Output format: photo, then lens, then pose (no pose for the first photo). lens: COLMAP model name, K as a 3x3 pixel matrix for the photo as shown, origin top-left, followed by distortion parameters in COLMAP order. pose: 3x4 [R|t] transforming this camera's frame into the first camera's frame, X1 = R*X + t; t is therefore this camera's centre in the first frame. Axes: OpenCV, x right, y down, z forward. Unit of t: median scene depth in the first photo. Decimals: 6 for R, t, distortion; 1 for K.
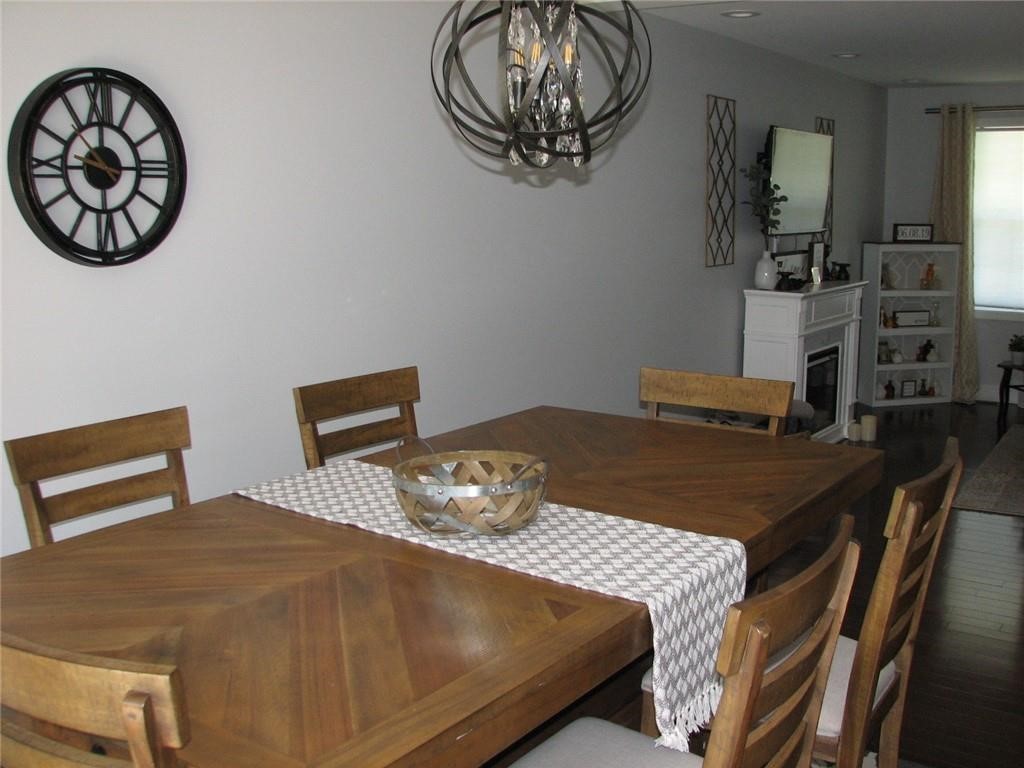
lens RADIAL K [[1108.6, 0, 540.6], [0, 1108.6, 384.9], [0, 0, 1]] dist [-0.234742, 0.329232]
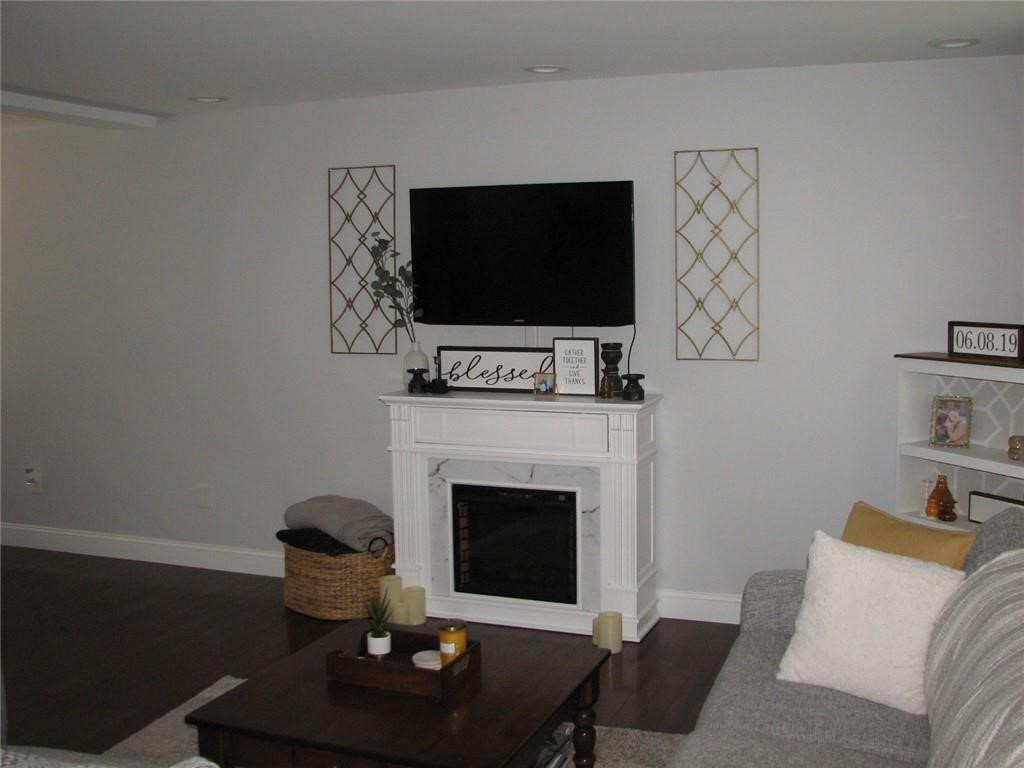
lens RADIAL K [[1108.6, 0, 540.6], [0, 1108.6, 384.9], [0, 0, 1]] dist [-0.234742, 0.329232]
pose [[0.216492, 0.098323, -0.971321, 0.783437], [-0.157534, 0.985396, 0.064636, -0.119971], [0.963491, 0.139023, 0.228819, 0.685915]]
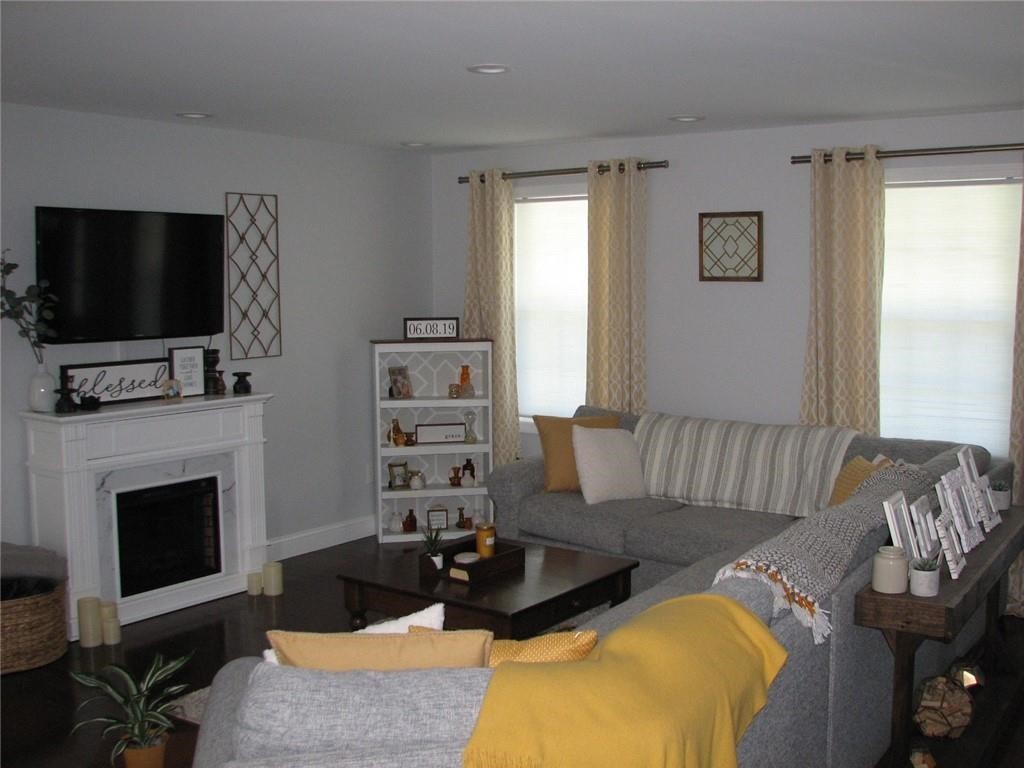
lens RADIAL K [[1108.6, 0, 540.6], [0, 1108.6, 384.9], [0, 0, 1]] dist [-0.234742, 0.329232]
pose [[0.999540, -0.007107, -0.029468, 0.449660], [0.004699, 0.996703, -0.081005, -0.030644], [0.029947, 0.080830, 0.996278, 0.174789]]
